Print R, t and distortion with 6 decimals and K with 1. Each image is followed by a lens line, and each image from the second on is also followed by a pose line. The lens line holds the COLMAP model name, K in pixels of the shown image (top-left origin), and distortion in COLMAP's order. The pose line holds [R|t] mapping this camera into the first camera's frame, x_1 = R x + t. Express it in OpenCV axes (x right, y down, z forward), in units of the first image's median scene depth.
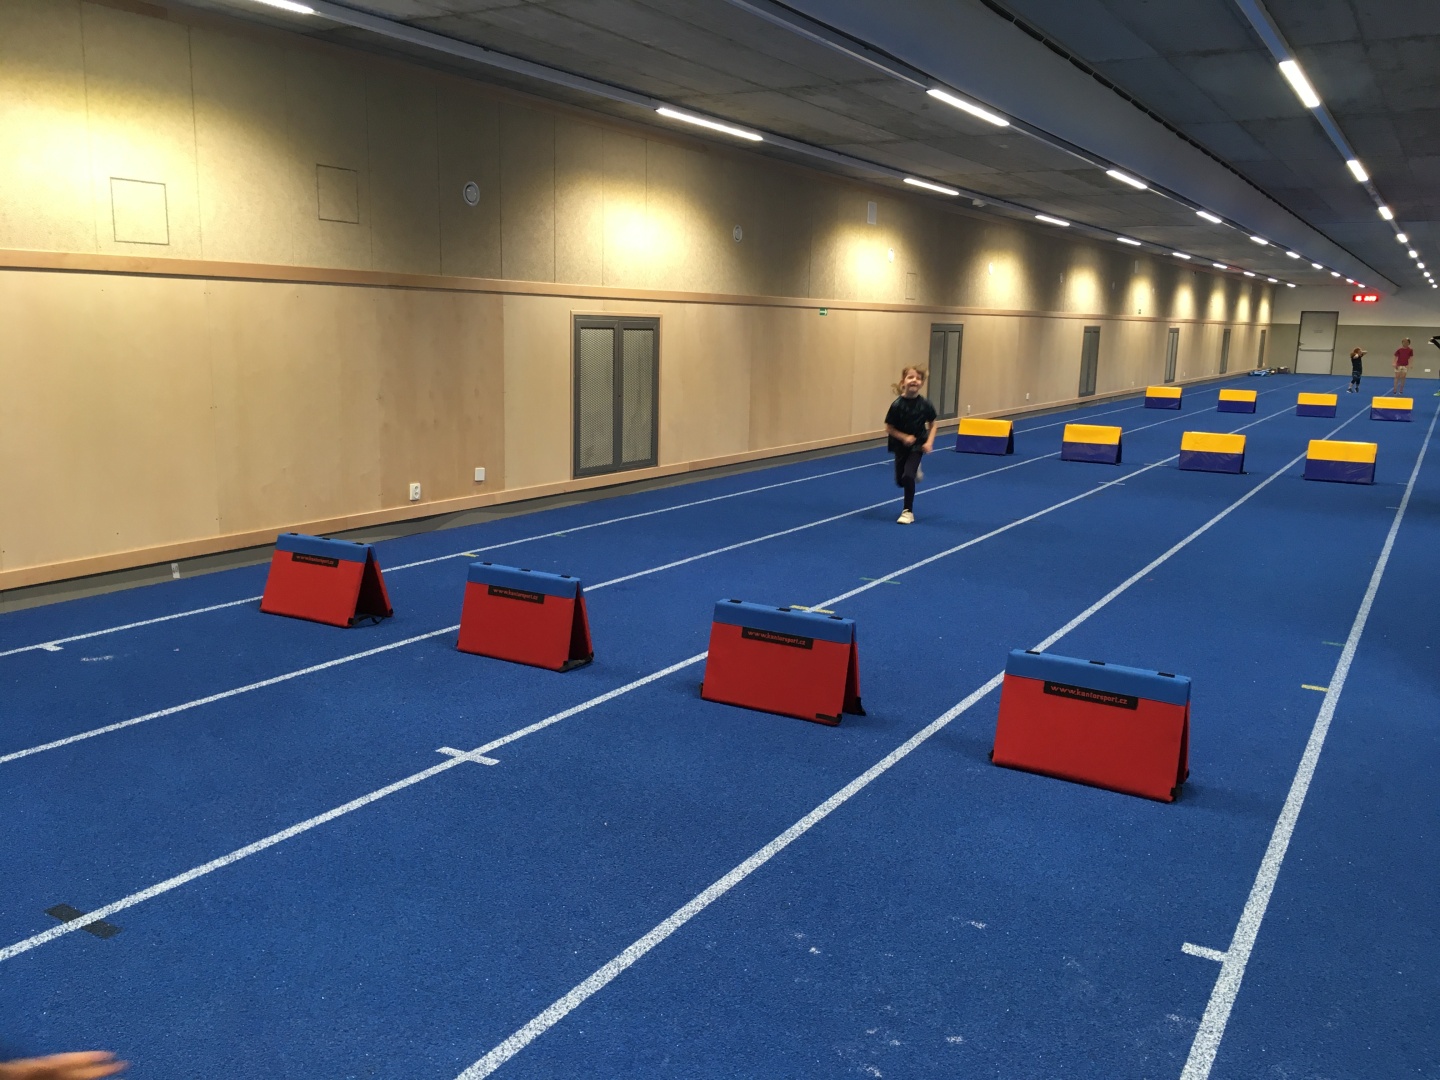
lens RADIAL K [[1227.2, 0, 719.9], [0, 1227.2, 533.2], [0, 0, 1]] dist [0.080788, -0.100234]
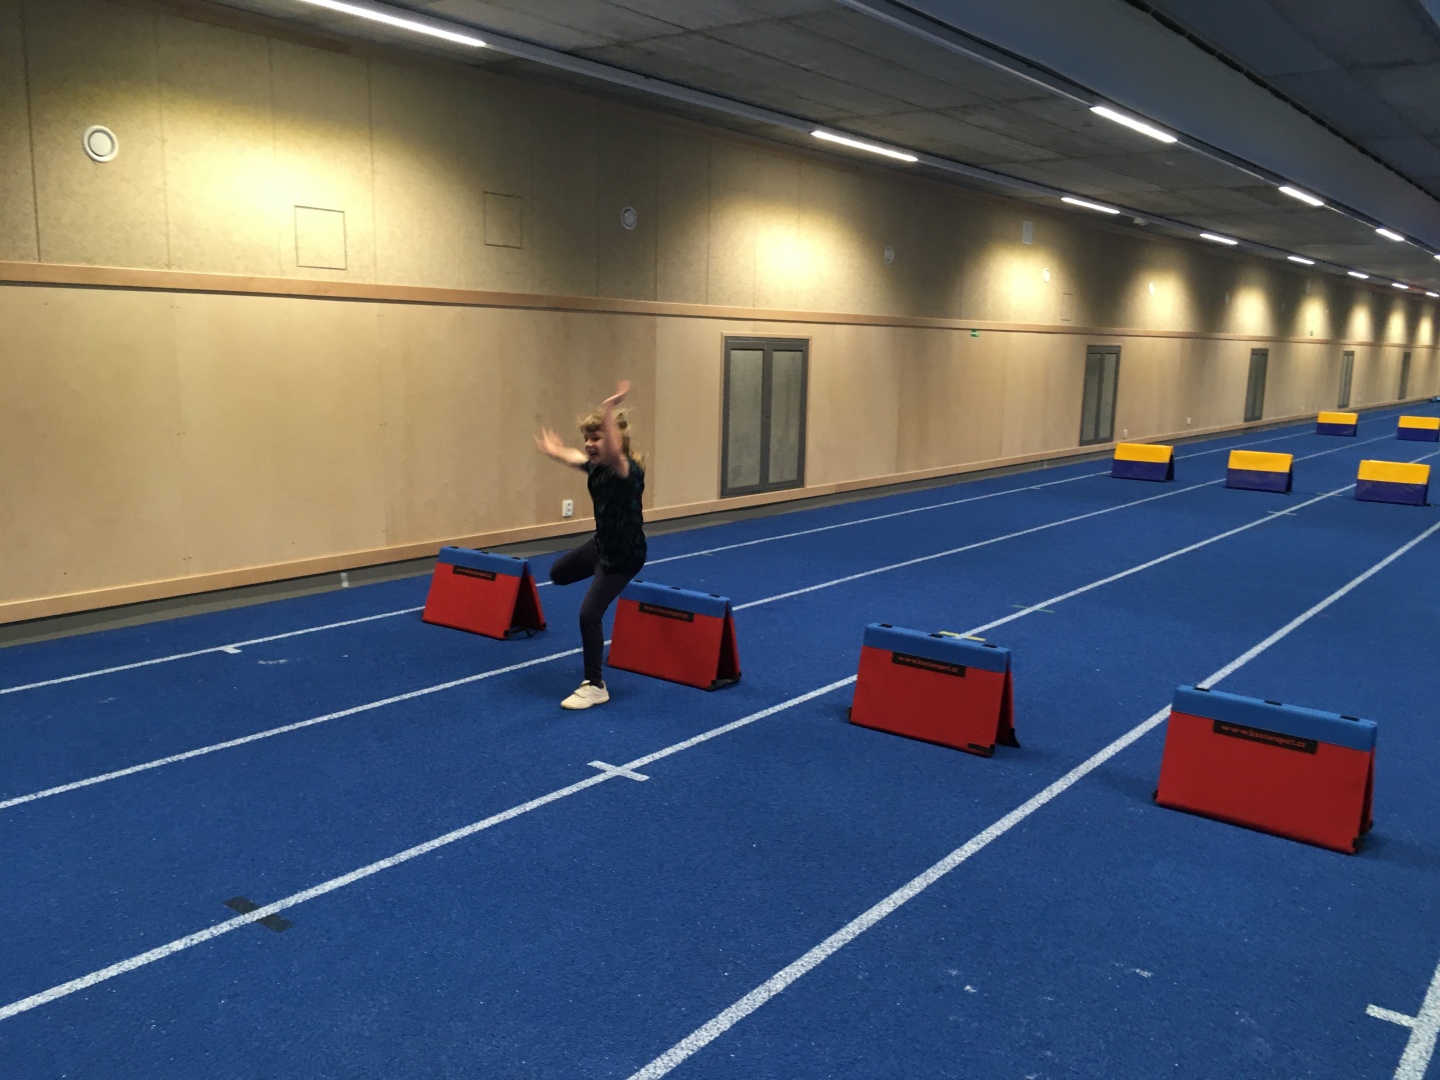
lens RADIAL K [[1227.2, 0, 719.9], [0, 1227.2, 533.2], [0, 0, 1]] dist [0.080788, -0.100234]
pose [[0.993370, 0.021247, -0.112985, -0.006206], [-0.023097, 0.999619, -0.015095, -0.000592], [0.112621, 0.017605, 0.993482, 0.000612]]
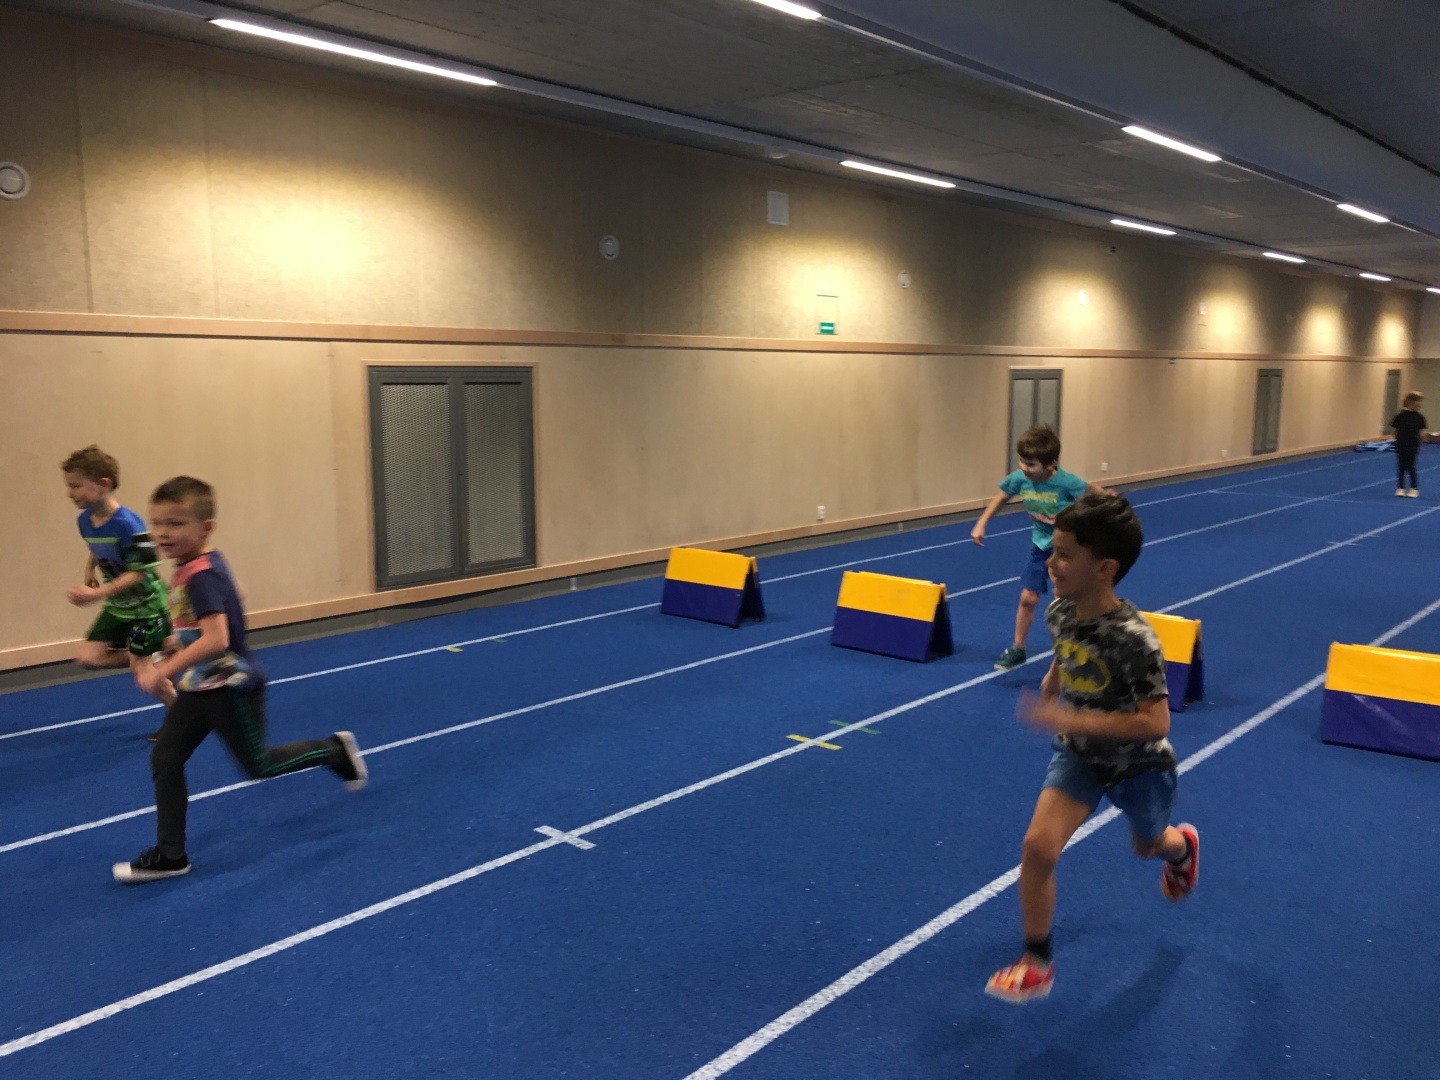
lens RADIAL K [[1174.9, 0, 720.0], [0, 1174.9, 540.0], [0, 0, 1]] dist [0.023060, 0.001320]
pose [[0.980643, 0.008721, -0.195609, 0.265966], [-0.014613, 0.999481, -0.028697, -0.070759], [0.195258, 0.031000, 0.980262, 0.441733]]
